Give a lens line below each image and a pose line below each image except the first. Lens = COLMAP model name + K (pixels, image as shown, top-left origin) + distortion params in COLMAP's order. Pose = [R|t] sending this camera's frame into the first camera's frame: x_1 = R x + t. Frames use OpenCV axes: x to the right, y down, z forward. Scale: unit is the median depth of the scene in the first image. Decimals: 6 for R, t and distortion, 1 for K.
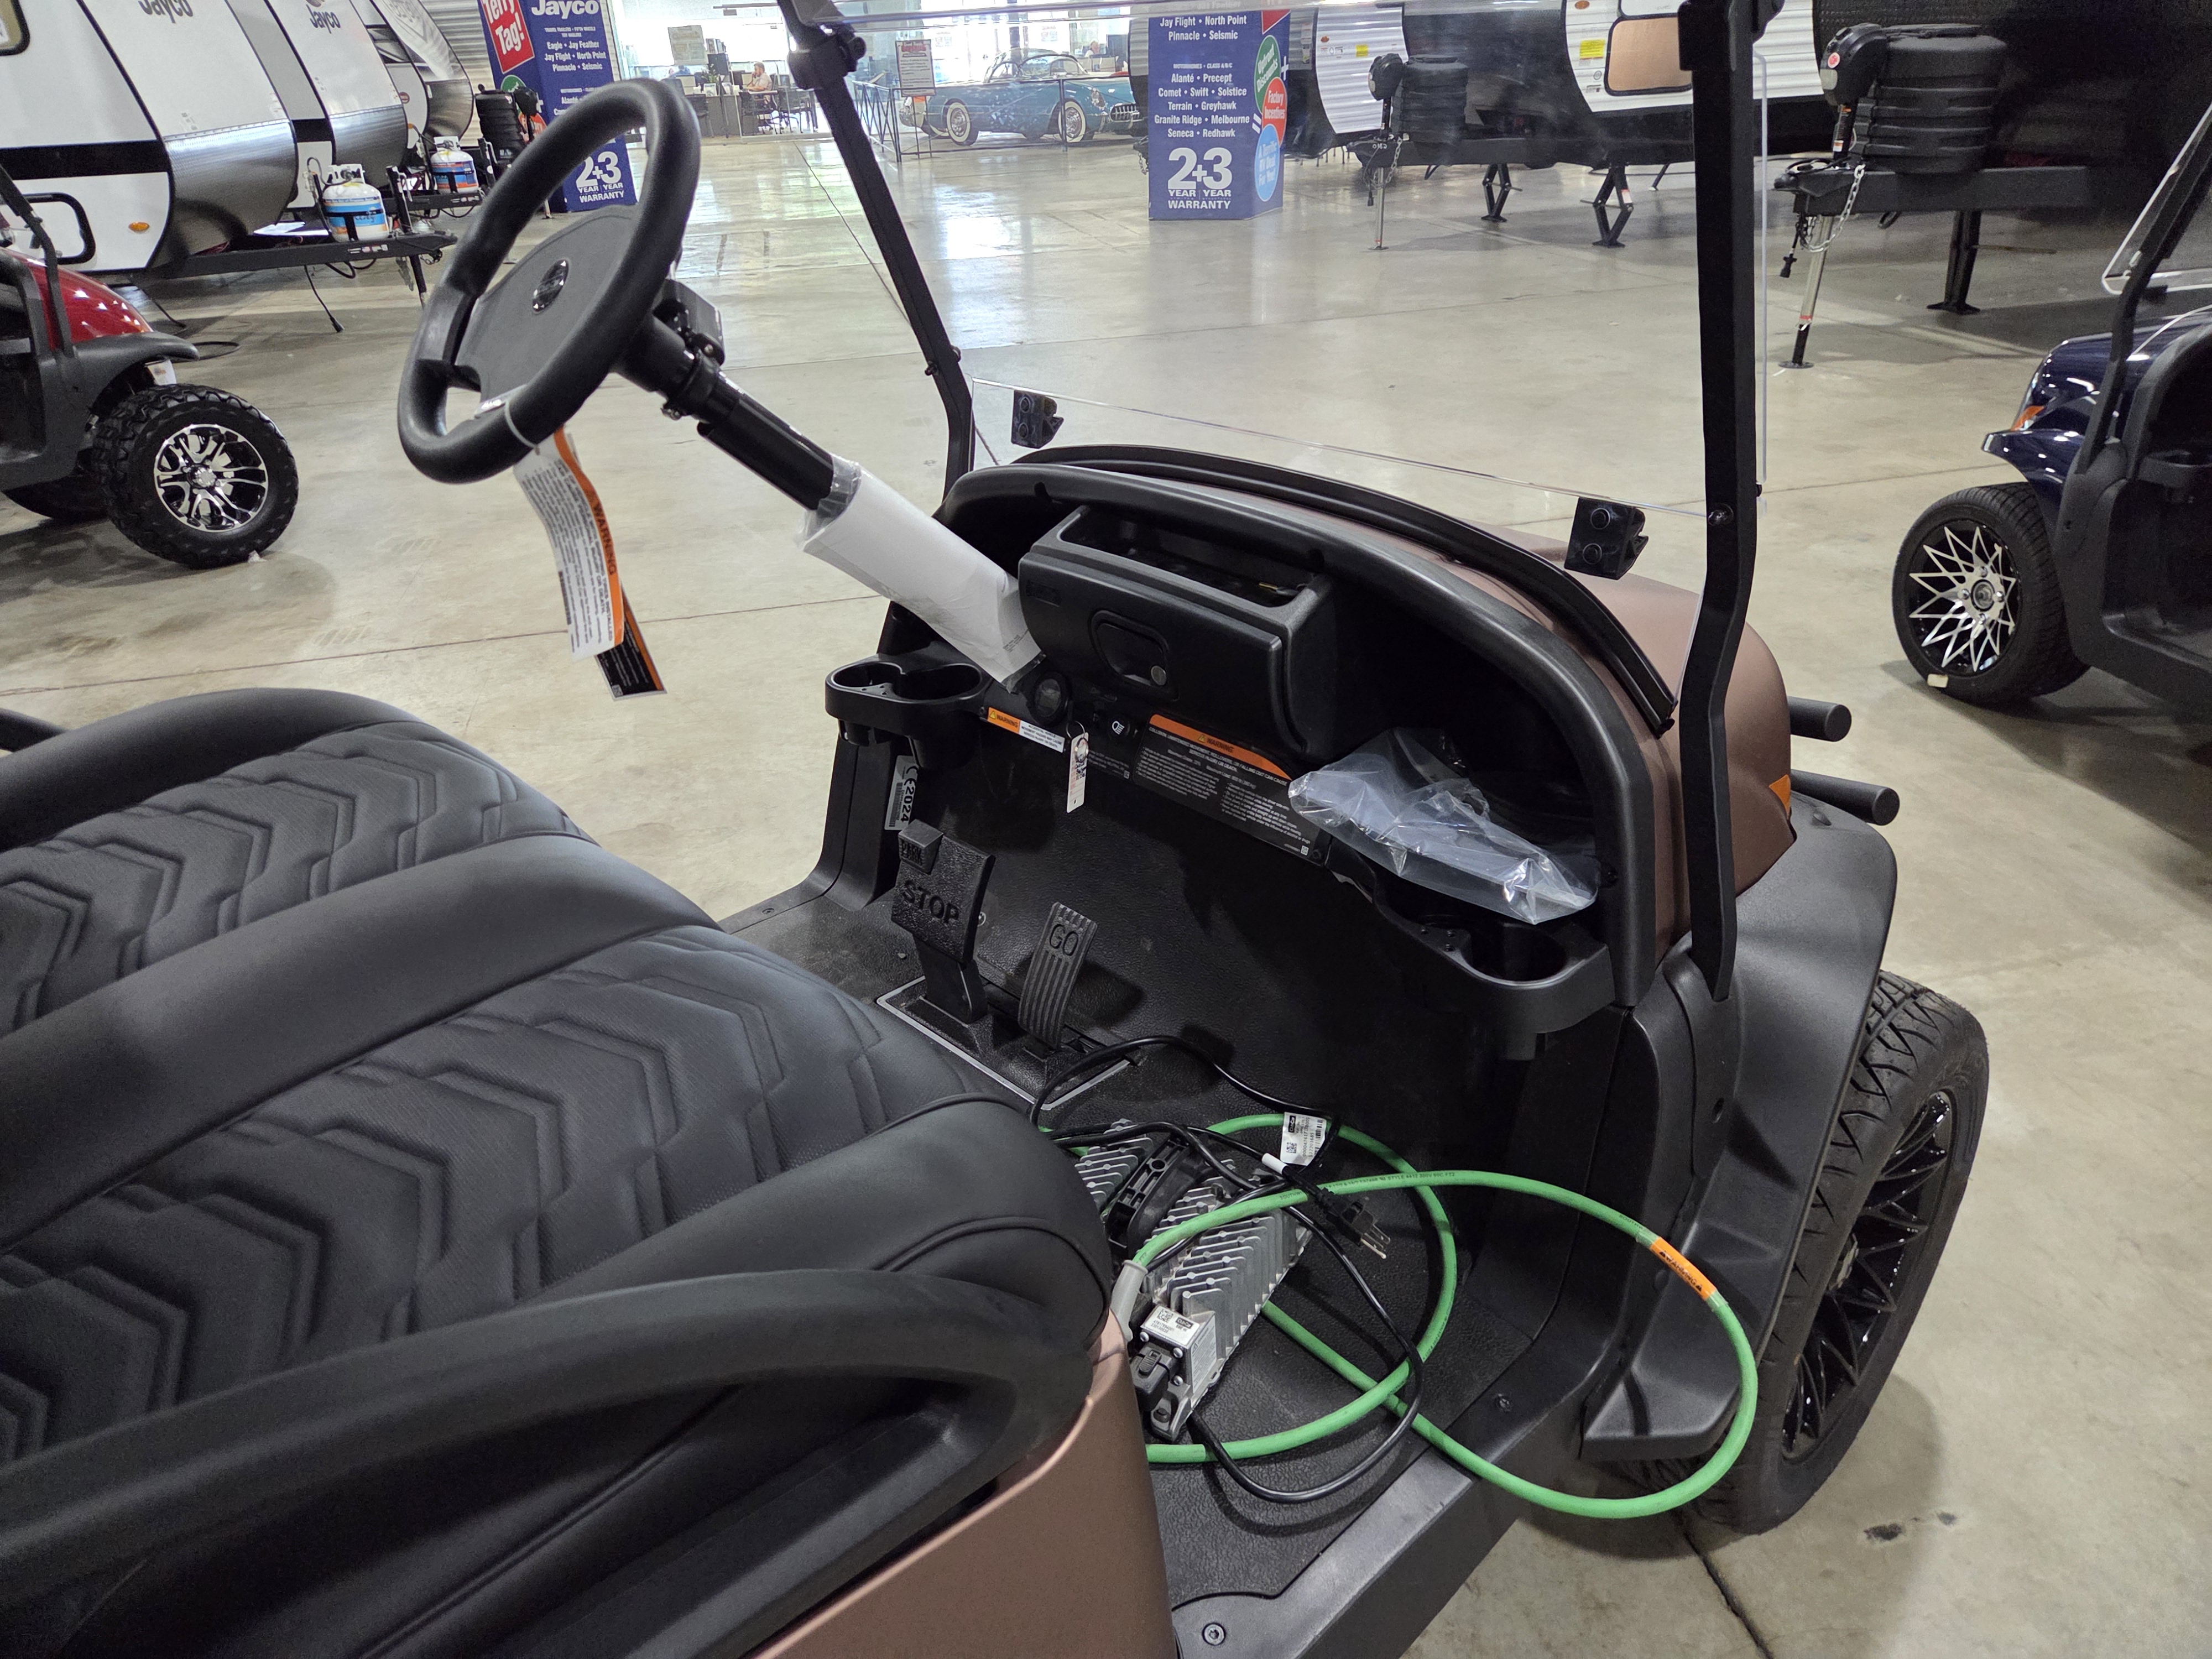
lens RADIAL K [[1488.8, 0, 1100.4], [0, 1488.8, 801.7], [0, 0, 1]] dist [0.059617, -0.057495]
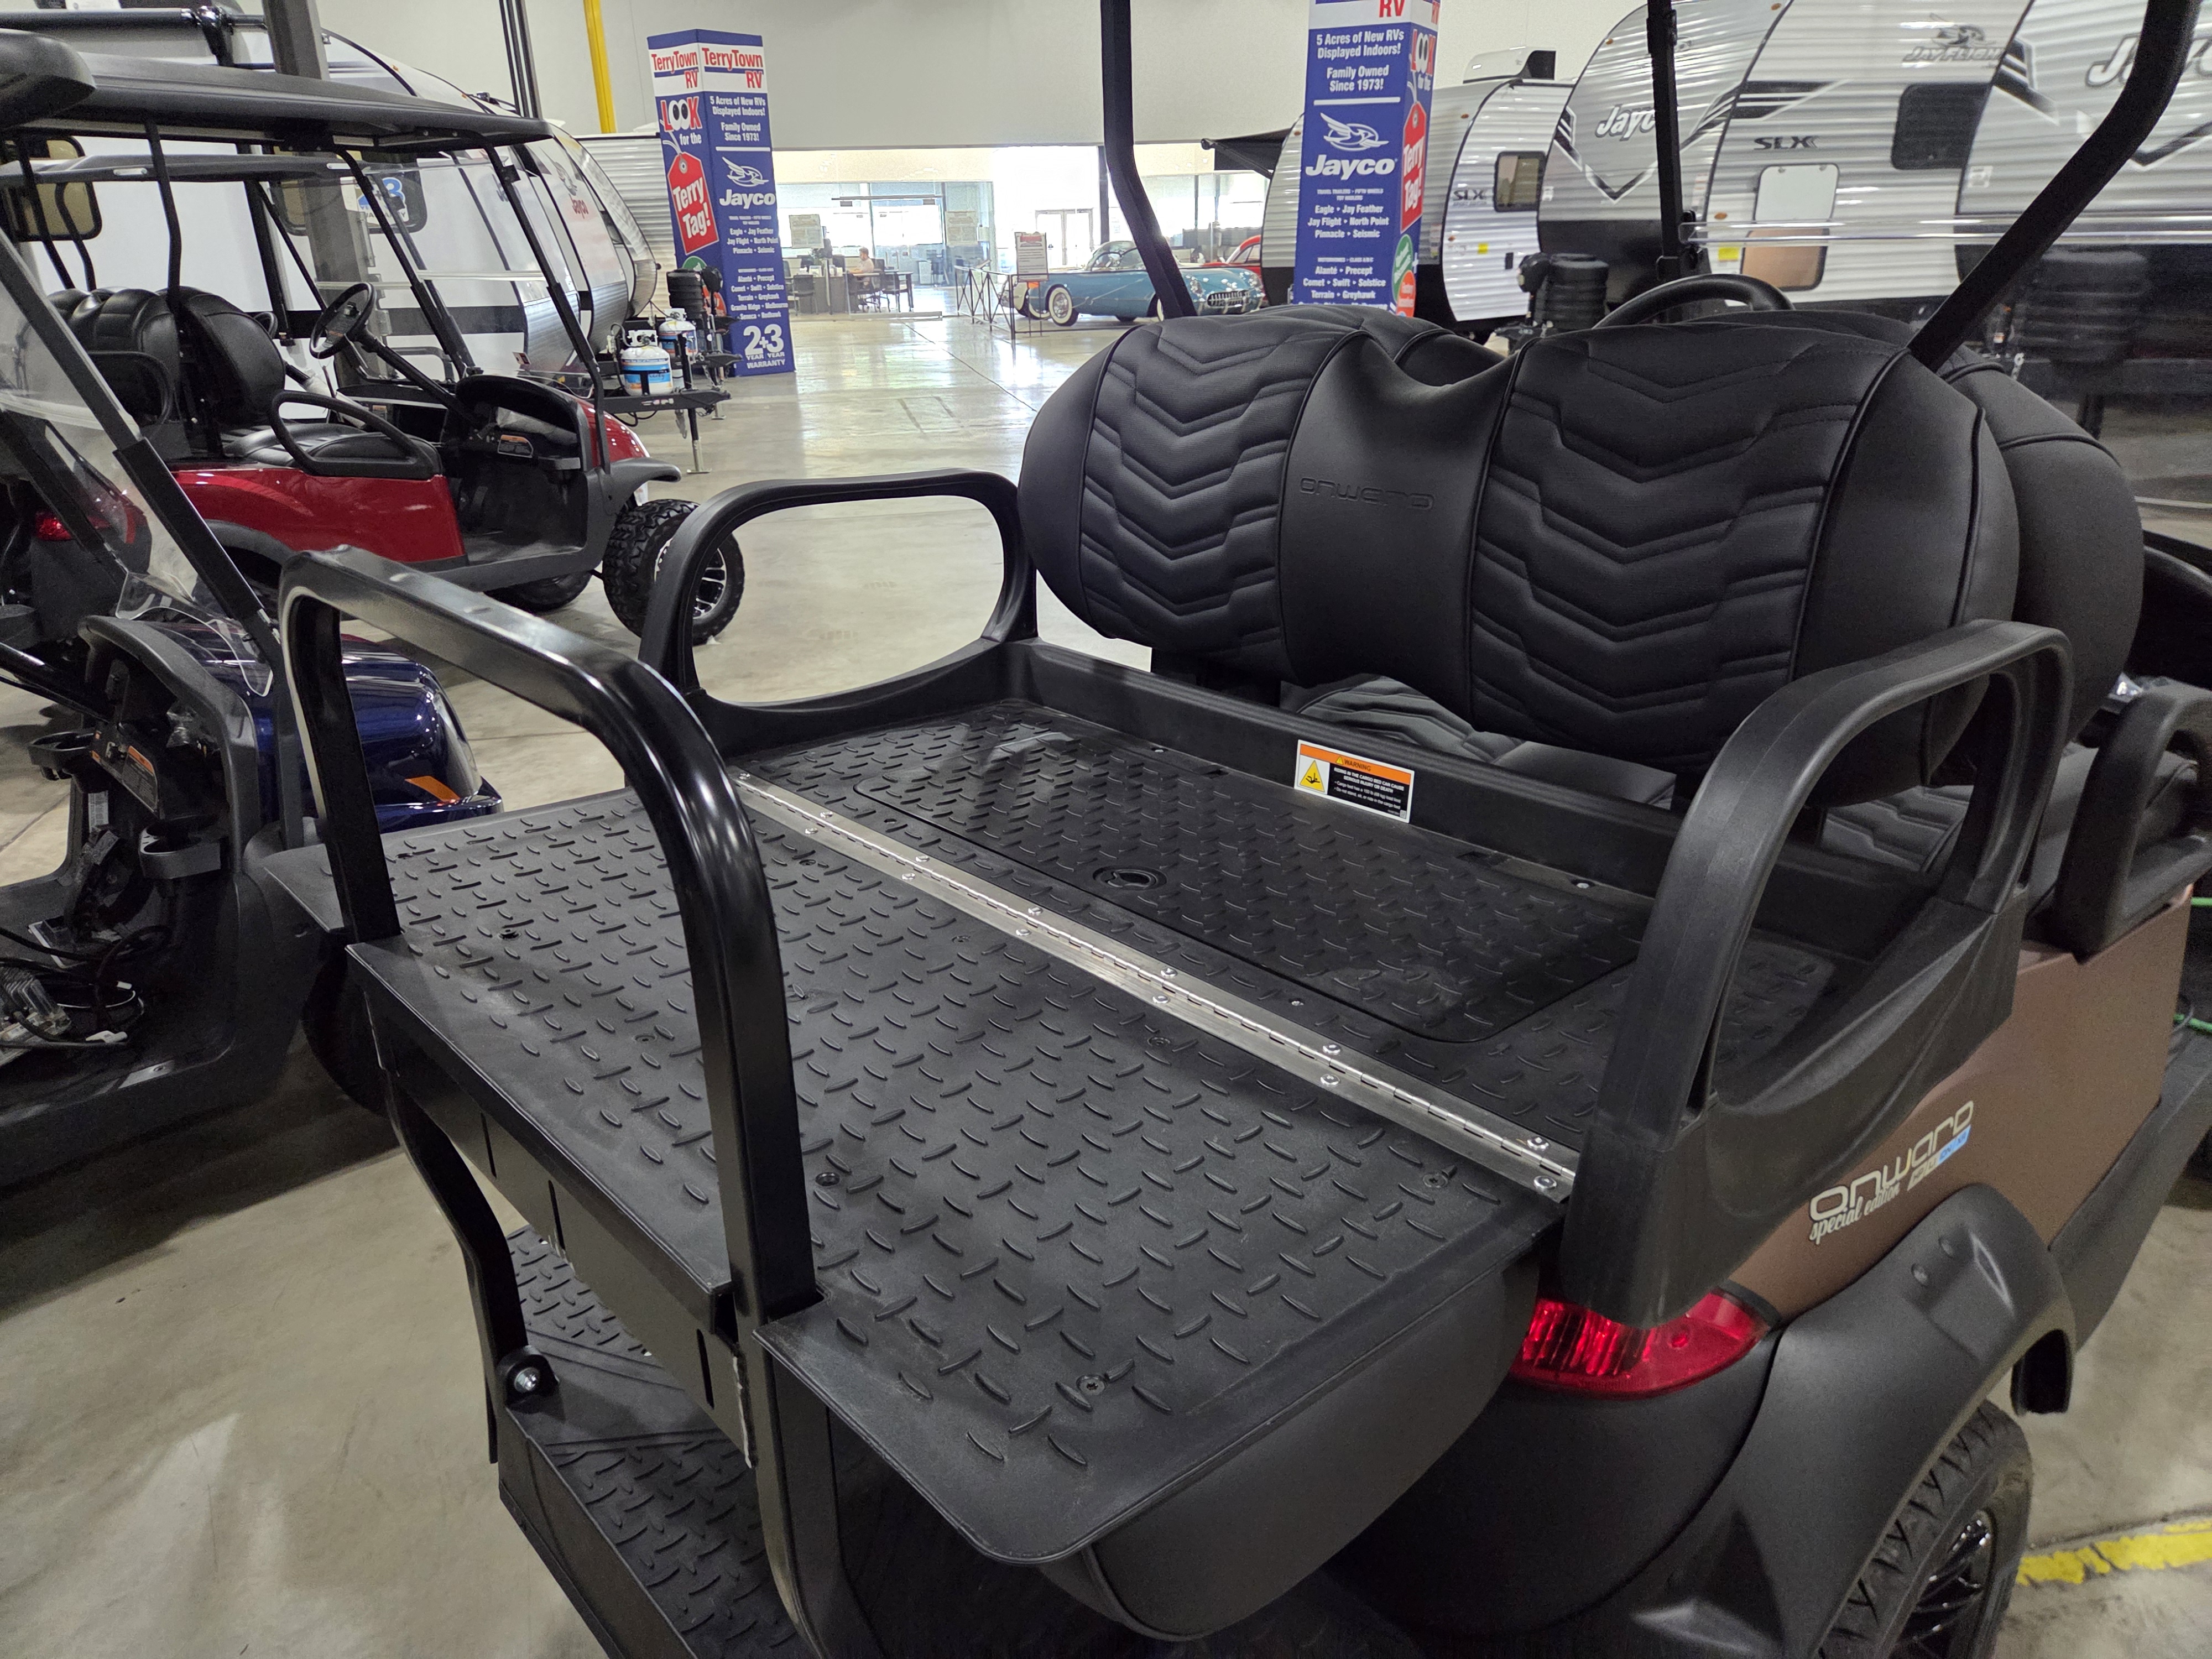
lens RADIAL K [[1488.8, 0, 1071.6], [0, 1488.8, 828.5], [0, 0, 1]] dist [0.059617, -0.057495]
pose [[0.999366, 0.028257, -0.021650, -0.134946], [-0.030077, 0.995583, -0.088938, 0.049635], [0.019042, 0.089533, 0.995802, -0.103539]]
